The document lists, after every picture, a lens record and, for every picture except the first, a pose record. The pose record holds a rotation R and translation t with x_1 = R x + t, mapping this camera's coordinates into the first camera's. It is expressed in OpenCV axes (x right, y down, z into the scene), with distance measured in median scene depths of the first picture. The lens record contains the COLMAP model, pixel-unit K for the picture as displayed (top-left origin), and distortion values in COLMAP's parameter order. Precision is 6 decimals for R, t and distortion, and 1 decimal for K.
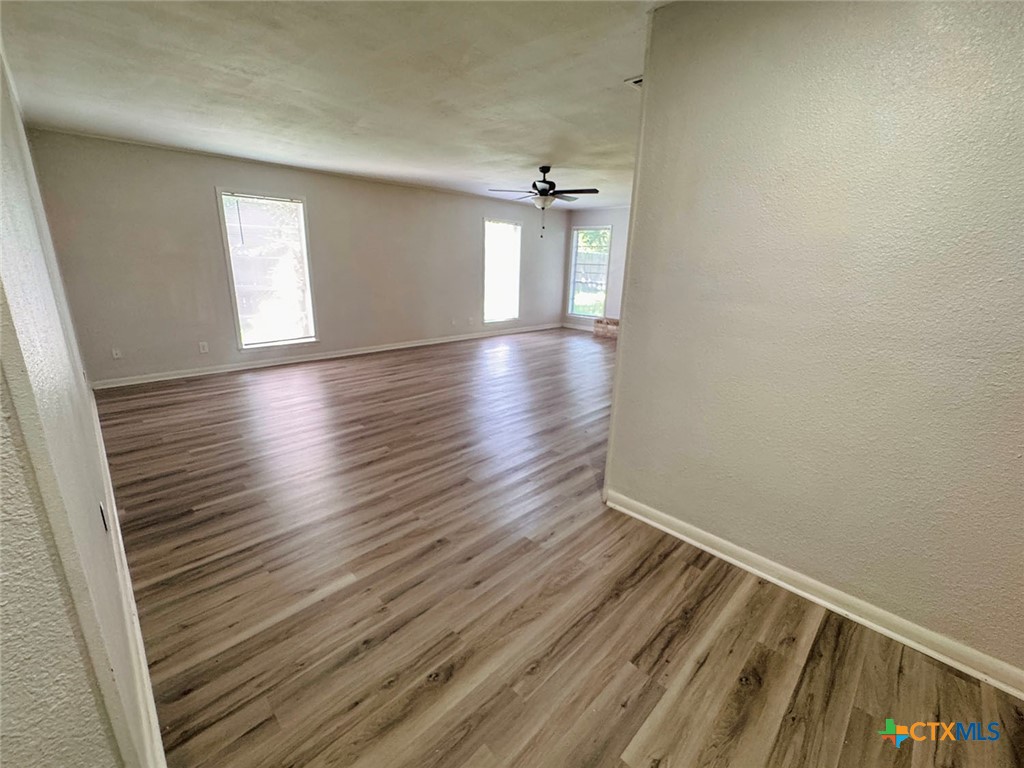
lens RADIAL K [[428.7, 0, 510.5], [0, 428.7, 382.8], [0, 0, 1]] dist [-0.001213, 0.000126]
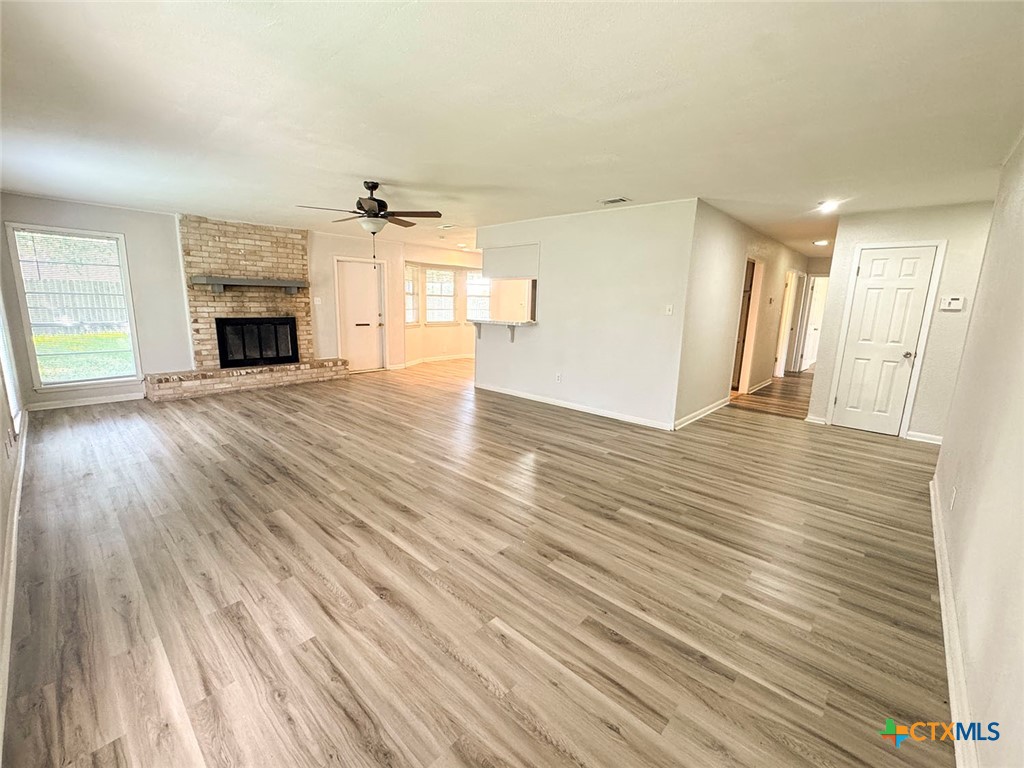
lens RADIAL K [[428.7, 0, 510.5], [0, 428.7, 382.8], [0, 0, 1]] dist [-0.001213, 0.000126]
pose [[-0.040530, -0.212668, 0.976284, -0.914209], [0.249787, 0.943905, 0.215984, -0.297929], [-0.967452, 0.252617, 0.014866, 0.958987]]
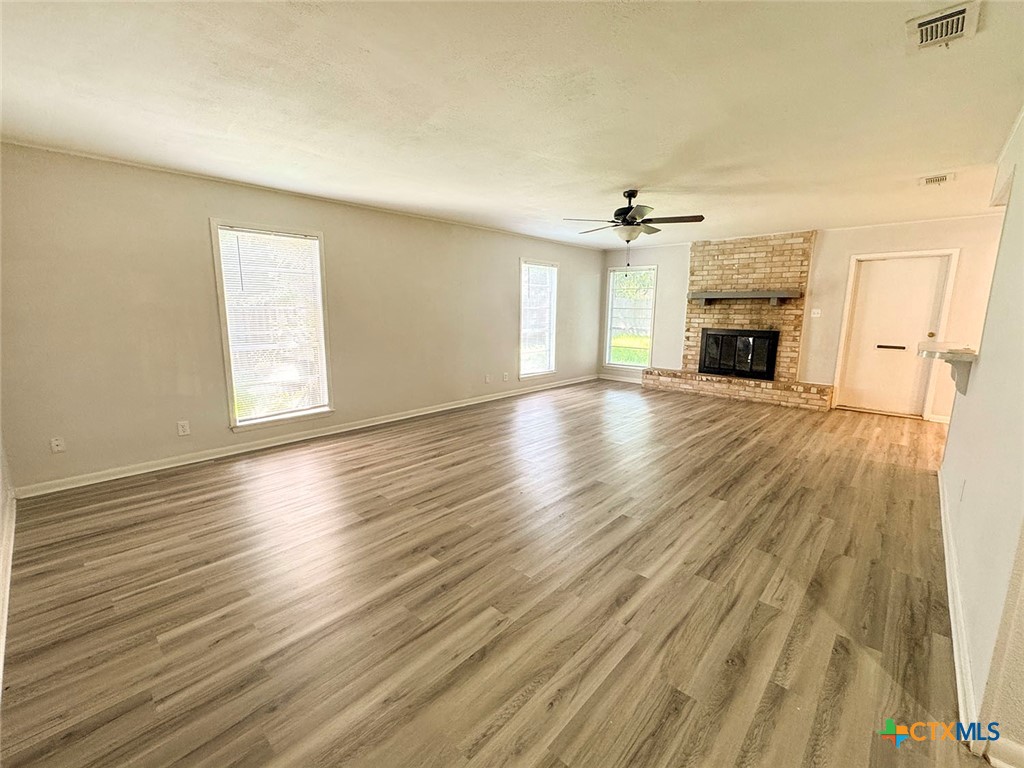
lens RADIAL K [[436.5, 0, 512.0], [0, 436.5, 384.0], [0, 0, 1]] dist [-0.002091, -0.000126]
pose [[0.998920, -0.024972, 0.039174, -0.211330], [0.028788, 0.994563, -0.100075, -0.079403], [-0.036462, 0.101095, 0.994208, 0.266573]]
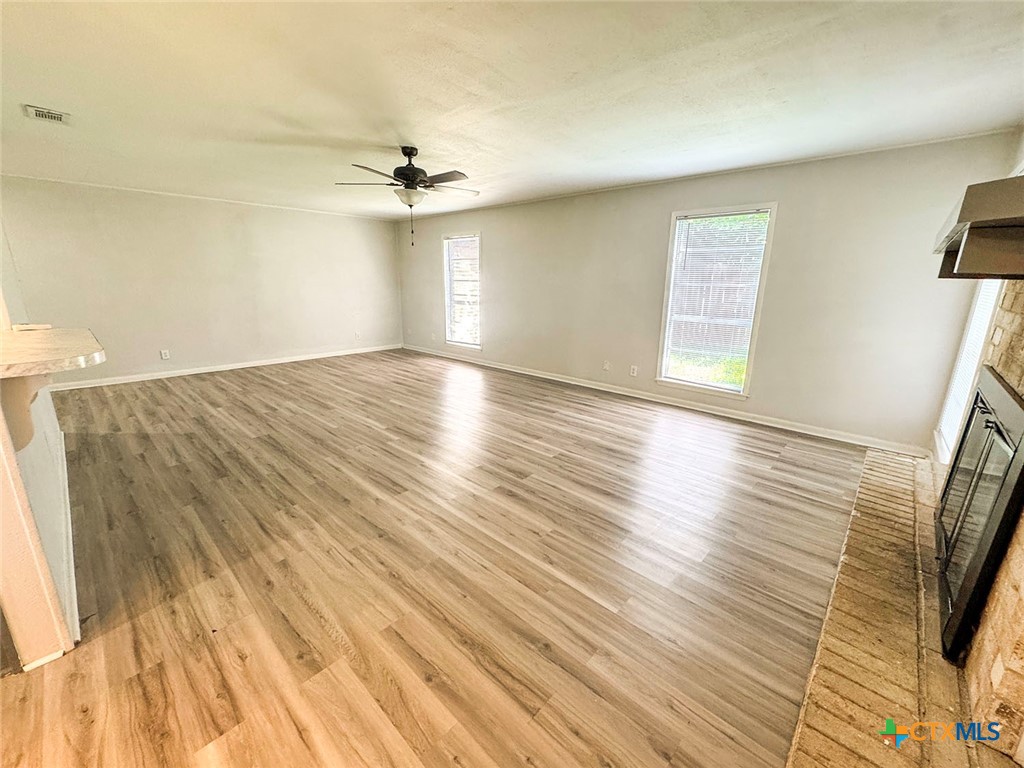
lens RADIAL K [[420.0, 0, 512.0], [0, 420.0, 384.0], [0, 0, 1]] dist [0.000881, 0.000014]
pose [[0.036491, 0.217452, -0.975389, 0.999329], [-0.282685, 0.938421, 0.198635, -0.369528], [0.958518, 0.268480, 0.095715, 1.391336]]
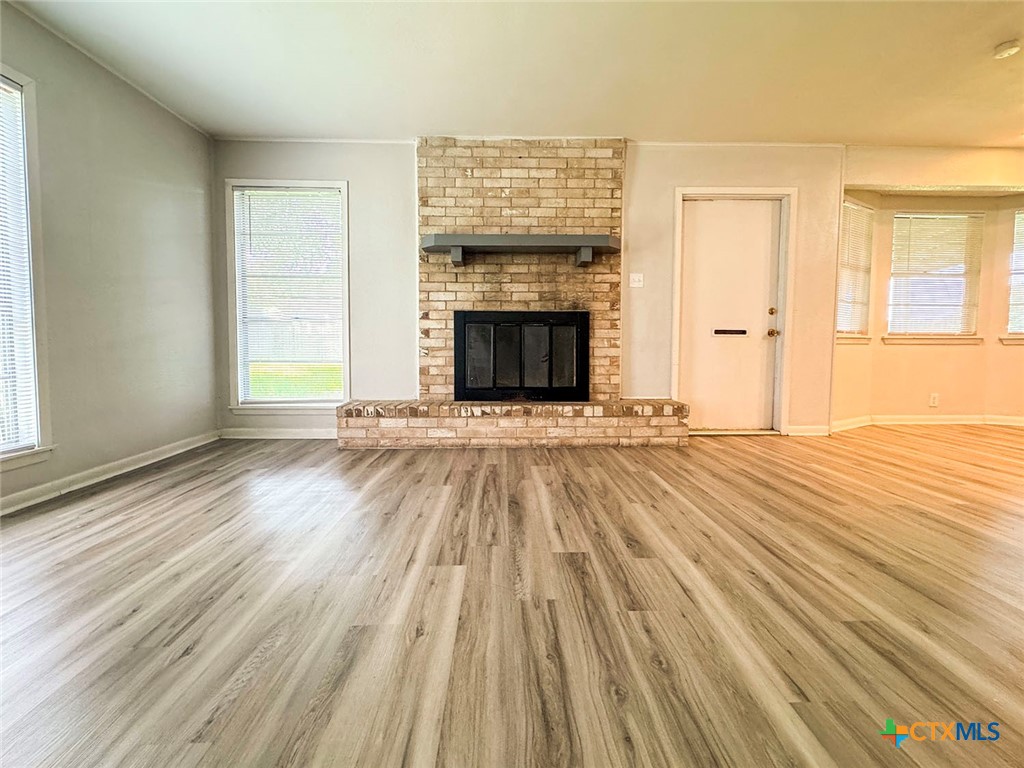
lens RADIAL K [[450.8, 0, 513.9], [0, 450.8, 361.1], [0, 0, 1]] dist [-0.001552, -0.000068]
pose [[0.685748, -0.058683, 0.725469, 0.039160], [0.213433, 0.969139, -0.123353, -0.216906], [-0.695842, 0.239428, 0.677110, 1.252032]]
